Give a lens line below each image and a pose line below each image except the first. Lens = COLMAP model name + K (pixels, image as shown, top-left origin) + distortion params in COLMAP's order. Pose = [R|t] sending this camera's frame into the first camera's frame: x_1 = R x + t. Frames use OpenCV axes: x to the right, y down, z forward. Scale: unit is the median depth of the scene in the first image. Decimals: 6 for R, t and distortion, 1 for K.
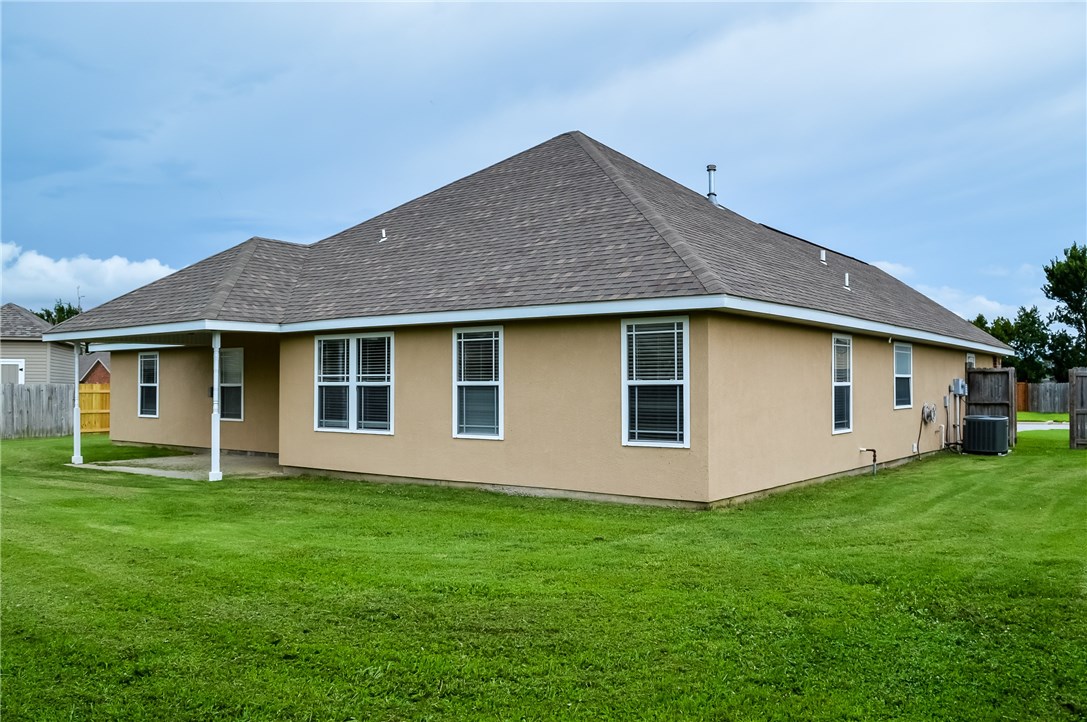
lens RADIAL K [[927.2, 0, 543.5], [0, 927.2, 361.0], [0, 0, 1]] dist [-0.005802, -0.015976]
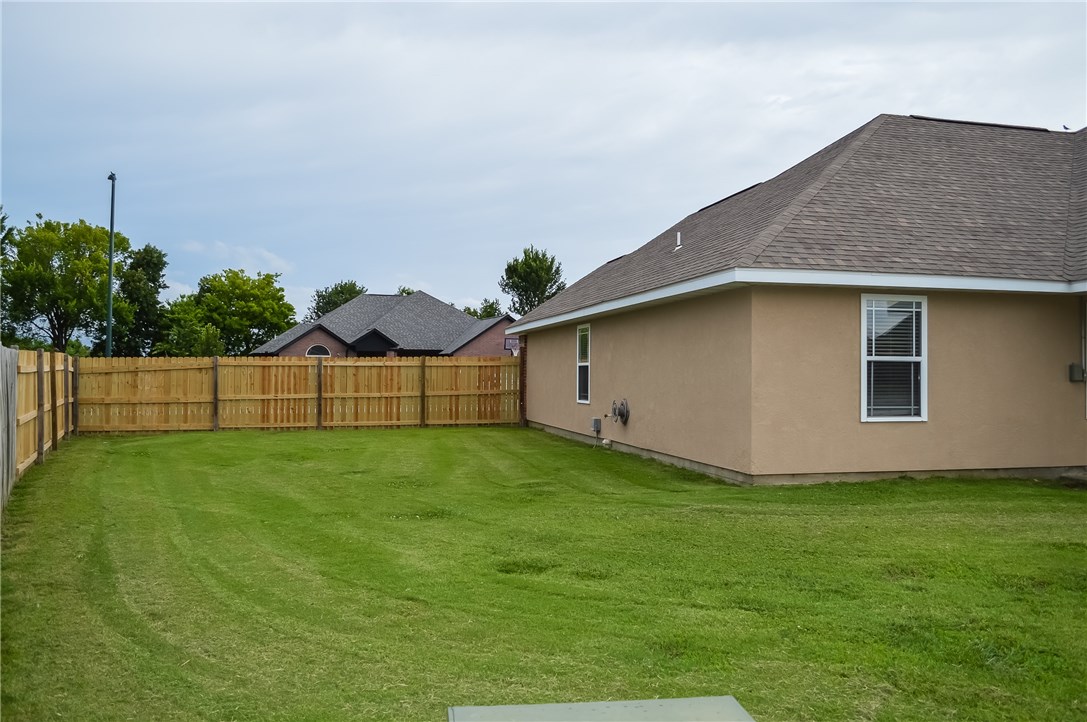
lens RADIAL K [[893.5, 0, 543.5], [0, 893.5, 361.0], [0, 0, 1]] dist [-0.016946, -0.010866]
pose [[0.635539, 0.007841, 0.772029, -0.894076], [-0.032251, 0.999345, 0.016399, 0.022206], [-0.771394, -0.035321, 0.635376, 0.685271]]
